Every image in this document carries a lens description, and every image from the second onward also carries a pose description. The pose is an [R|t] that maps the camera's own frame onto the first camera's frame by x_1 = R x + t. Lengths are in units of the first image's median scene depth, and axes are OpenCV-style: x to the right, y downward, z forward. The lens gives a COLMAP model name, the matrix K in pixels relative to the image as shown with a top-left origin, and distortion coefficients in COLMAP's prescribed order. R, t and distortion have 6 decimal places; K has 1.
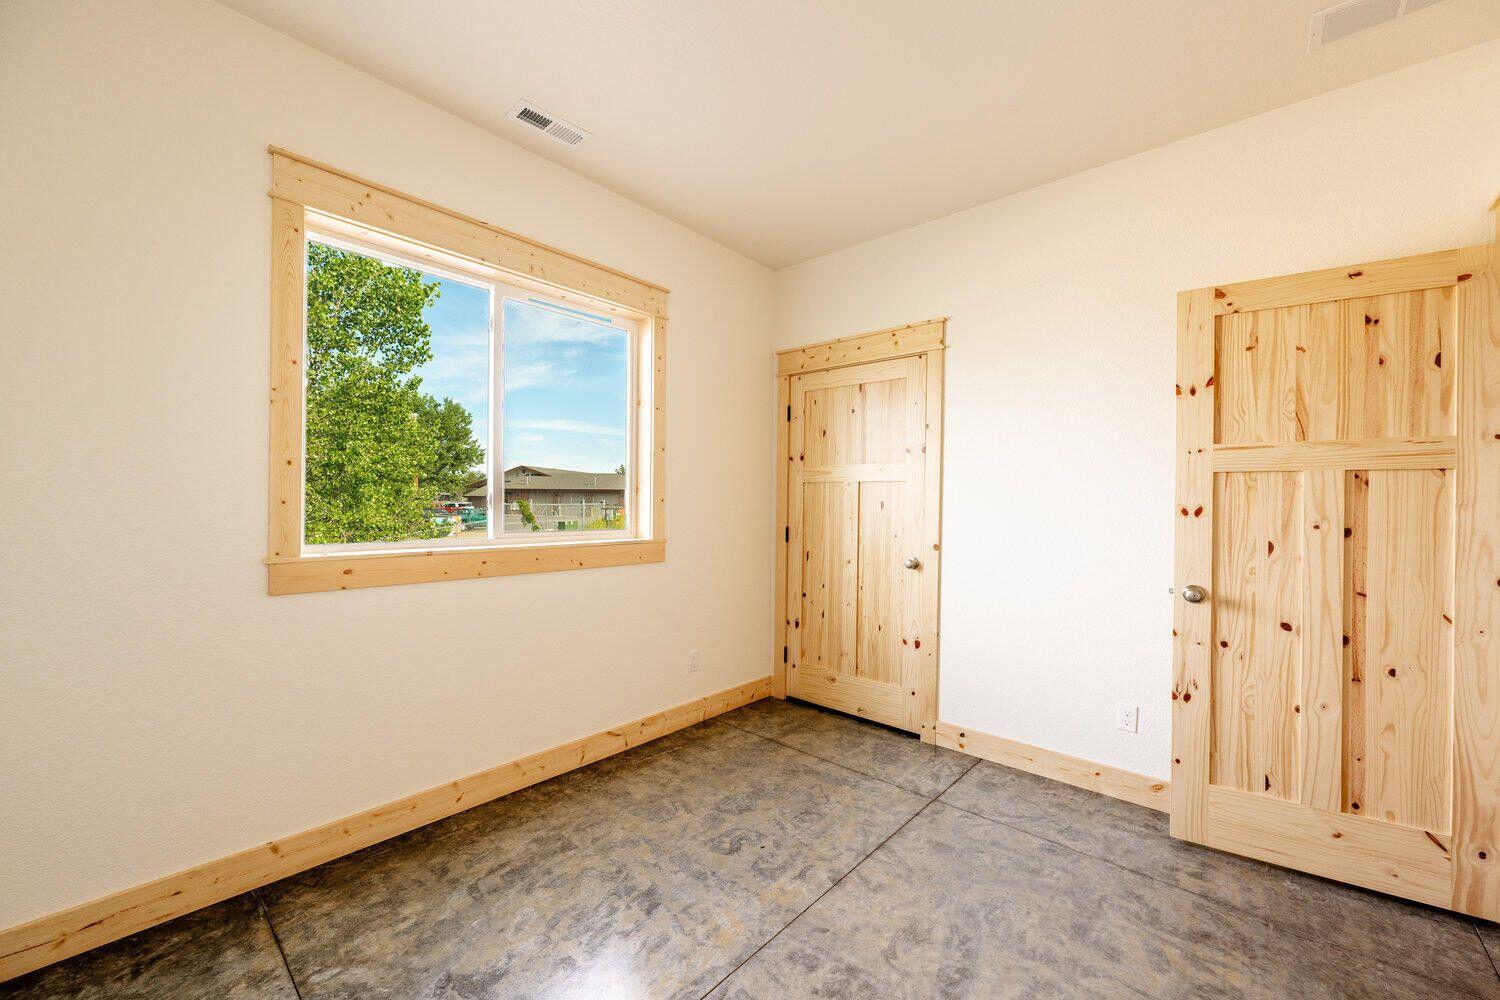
lens RADIAL K [[588.8, 0, 750.6], [0, 588.8, 501.8], [0, 0, 1]] dist [-0.002193, 0.000309]
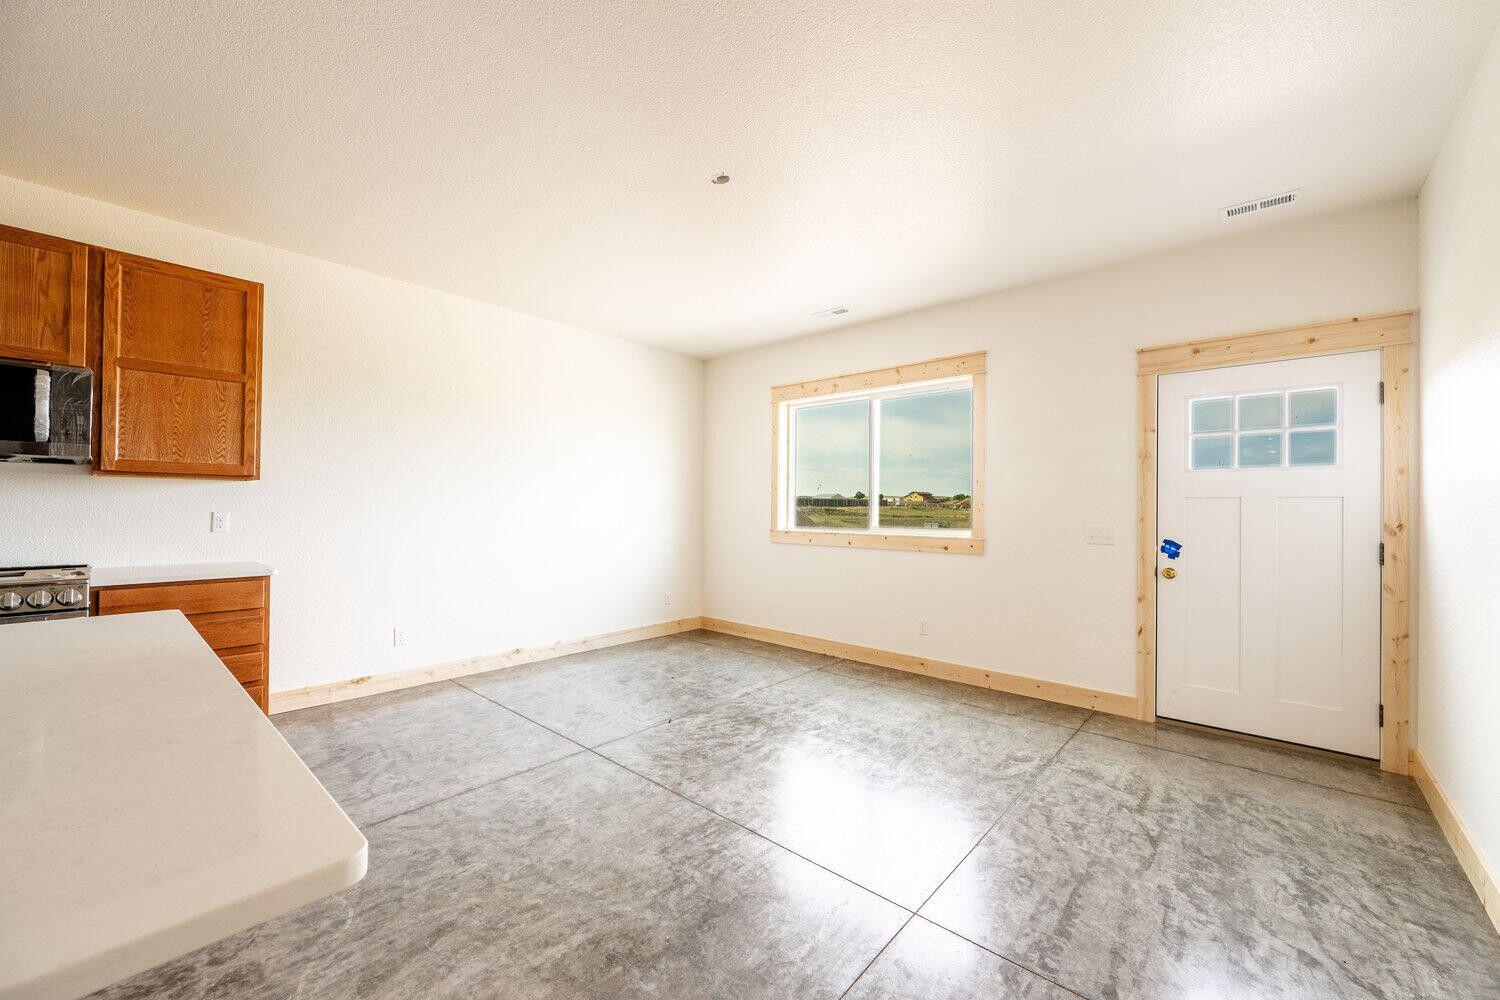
lens RADIAL K [[588.8, 0, 750.6], [0, 588.8, 501.8], [0, 0, 1]] dist [-0.002193, 0.000309]
pose [[0.001500, -0.015616, -0.999877, 1.154997], [-0.007465, 0.999850, -0.015627, 0.004864], [0.999971, 0.007488, 0.001383, 0.473244]]
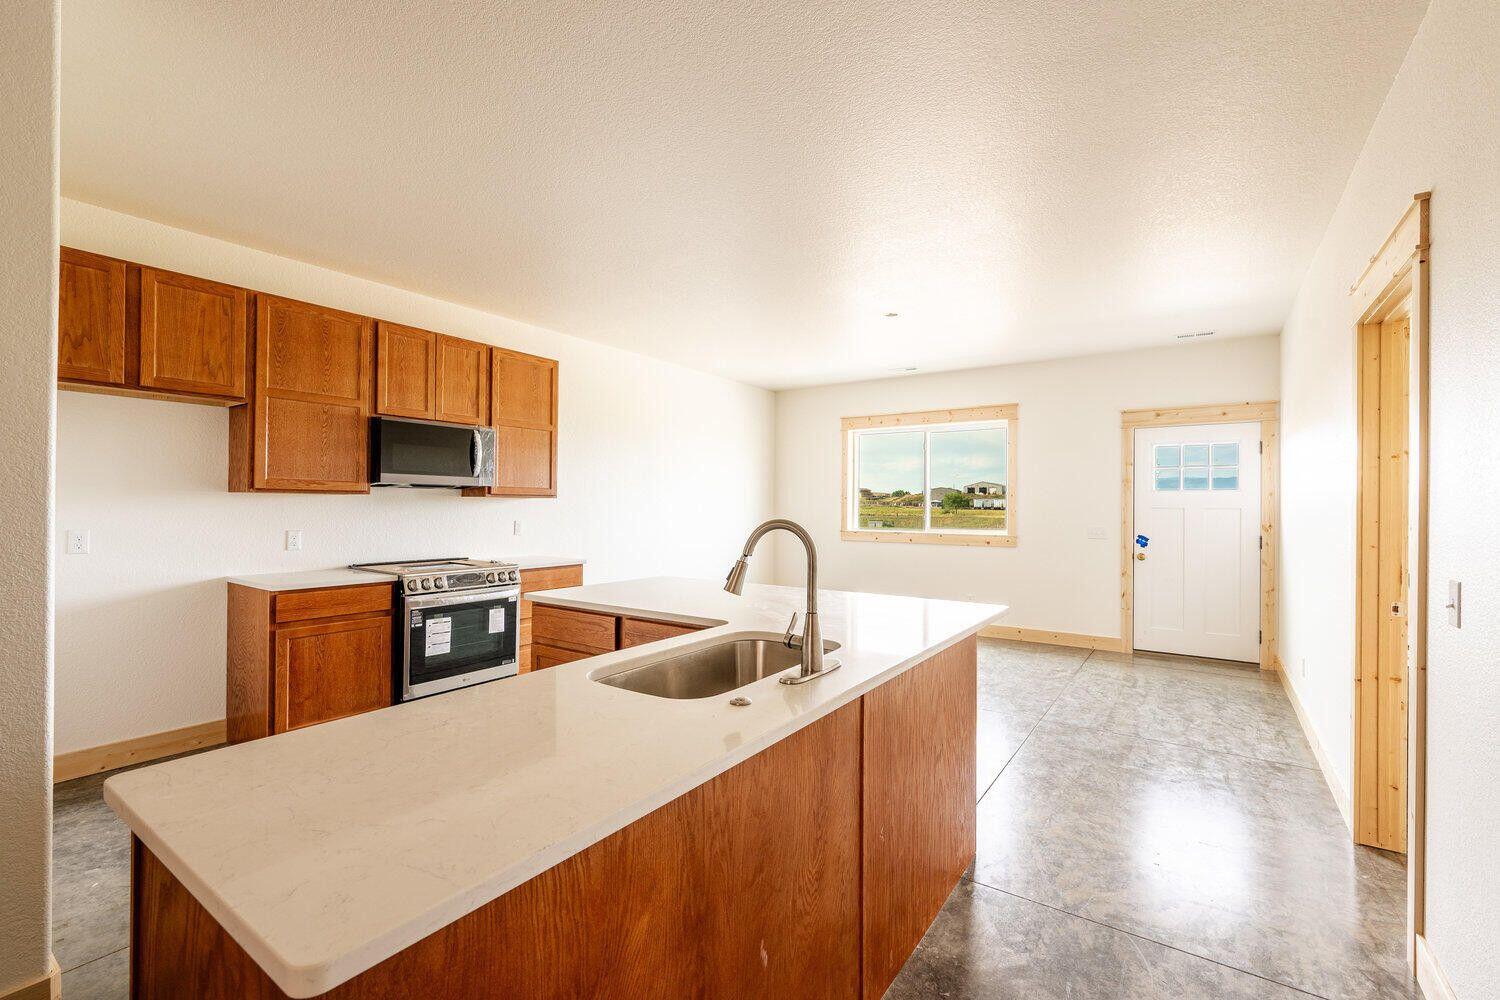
lens RADIAL K [[650.6, 0, 750.0], [0, 650.6, 500.0], [0, 0, 1]] dist [0.000454, -0.000217]
pose [[0.118675, -0.013637, -0.992839, 1.733045], [-0.004479, 0.999888, -0.014269, -0.015063], [0.992923, 0.006140, 0.118601, -0.037916]]
